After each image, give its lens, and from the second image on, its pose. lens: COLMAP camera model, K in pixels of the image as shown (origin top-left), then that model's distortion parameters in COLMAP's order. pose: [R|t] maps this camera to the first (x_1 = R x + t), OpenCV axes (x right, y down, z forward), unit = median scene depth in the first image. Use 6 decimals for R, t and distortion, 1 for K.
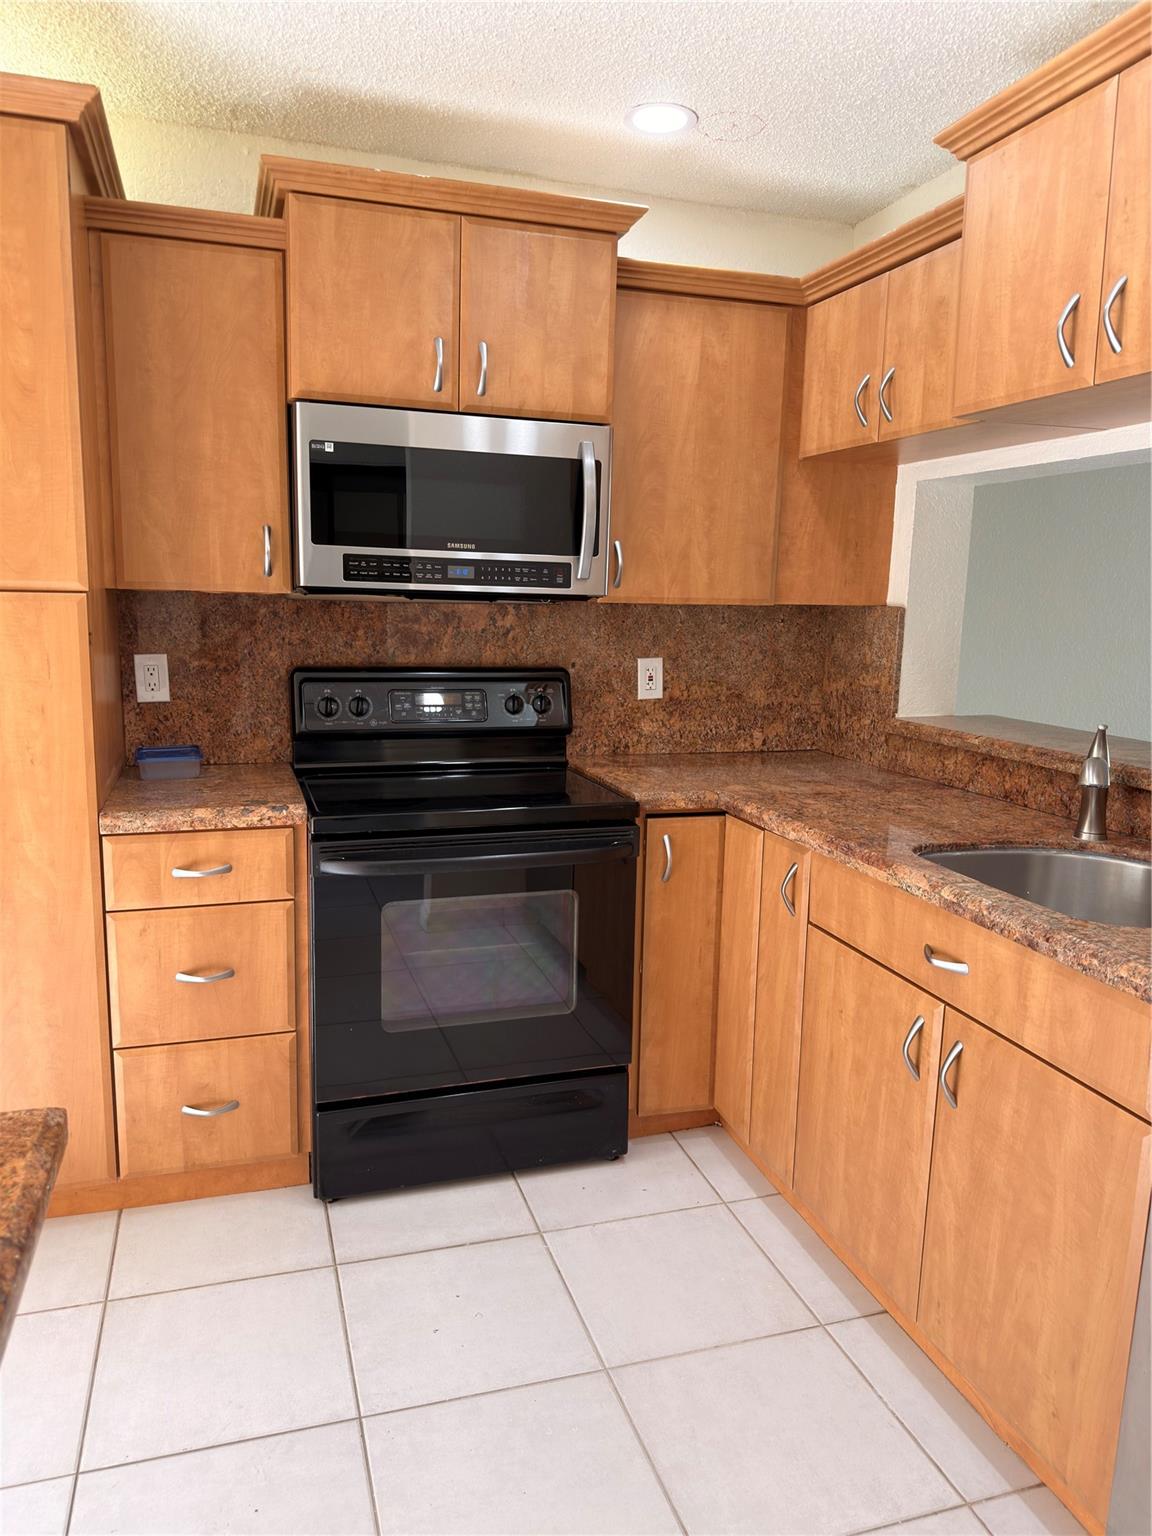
lens RADIAL K [[1093.1, 0, 566.6], [0, 1093.1, 770.3], [0, 0, 1]] dist [0.009260, -0.006211]
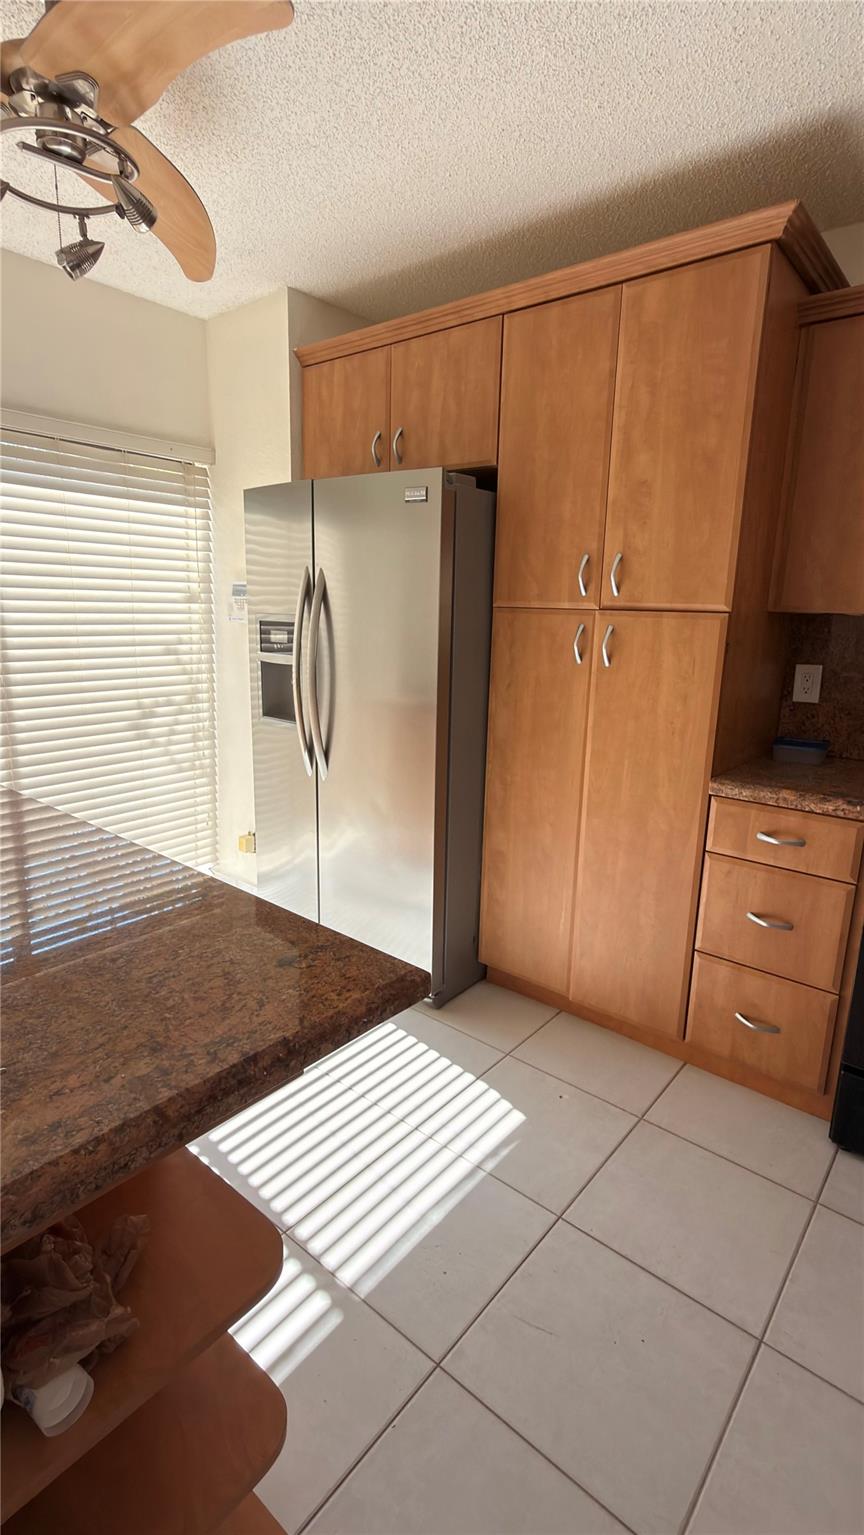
lens RADIAL K [[728.5, 0, 432.0], [0, 728.5, 767.5], [0, 0, 1]] dist [0.017520, -0.005981]
pose [[0.549179, 0.172321, -0.817746, 0.115155], [-0.144798, 0.983331, 0.109972, -0.022846], [0.823065, 0.058014, 0.564976, 0.199777]]
